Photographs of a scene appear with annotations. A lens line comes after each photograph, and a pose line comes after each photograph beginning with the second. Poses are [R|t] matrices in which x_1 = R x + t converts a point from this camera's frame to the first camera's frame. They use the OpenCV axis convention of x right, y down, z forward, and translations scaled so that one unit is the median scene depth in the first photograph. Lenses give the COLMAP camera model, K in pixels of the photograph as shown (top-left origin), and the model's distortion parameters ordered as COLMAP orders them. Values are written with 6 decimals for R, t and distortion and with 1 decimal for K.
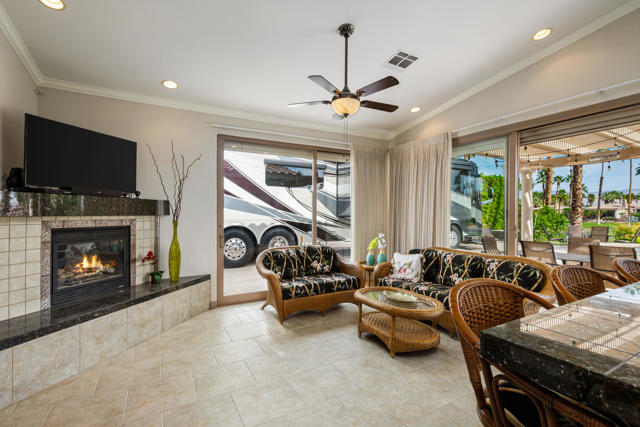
lens RADIAL K [[291.8, 0, 322.1], [0, 291.8, 214.0], [0, 0, 1]] dist [-0.000845, -0.000300]
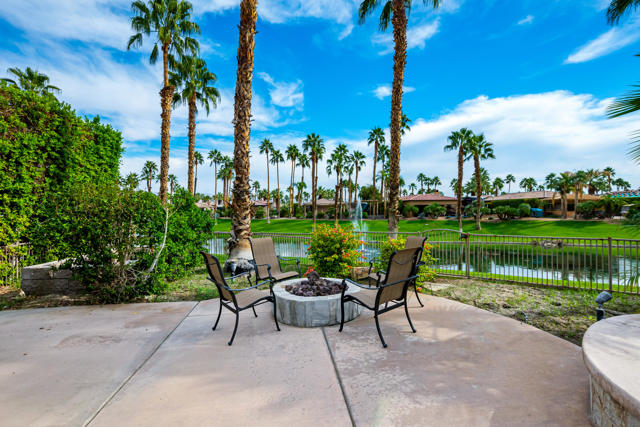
lens RADIAL K [[289.2, 0, 312.1], [0, 289.2, 210.3], [0, 0, 1]] dist [0.002667, 0.000141]
pose [[0.391699, -0.006962, 0.920067, 1.649910], [0.015495, 0.999879, 0.000970, 0.012752], [-0.919963, 0.013876, 0.391760, 2.419232]]
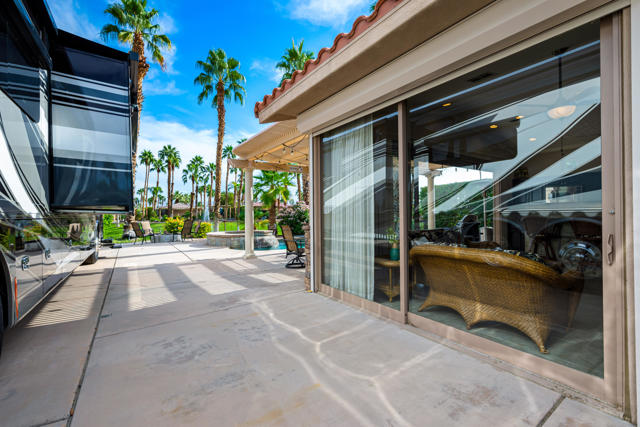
lens RADIAL K [[283.1, 0, 319.3], [0, 283.1, 212.5], [0, 0, 1]] dist [0.000483, -0.000064]
pose [[-0.087163, 0.002063, 0.996192, -0.689174], [0.008182, 0.999966, -0.001355, 0.038560], [-0.996160, 0.008033, -0.087177, 1.393712]]
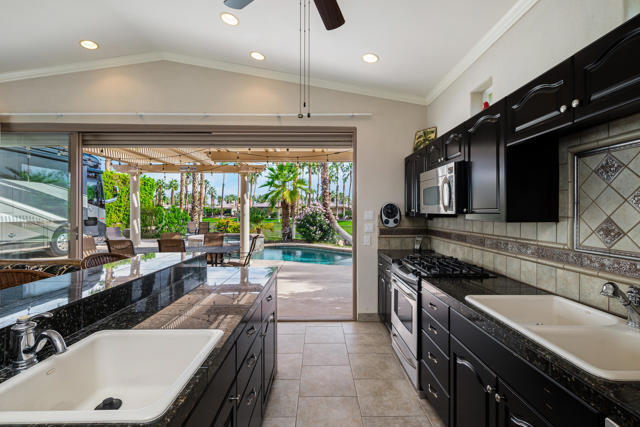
lens RADIAL K [[287.4, 0, 320.5], [0, 287.4, 214.7], [0, 0, 1]] dist [-0.001450, -0.000240]
pose [[0.475390, -0.012518, 0.879686, 0.164777], [0.003342, 0.999917, 0.012423, -0.010261], [-0.879769, -0.002966, 0.475393, -0.158658]]
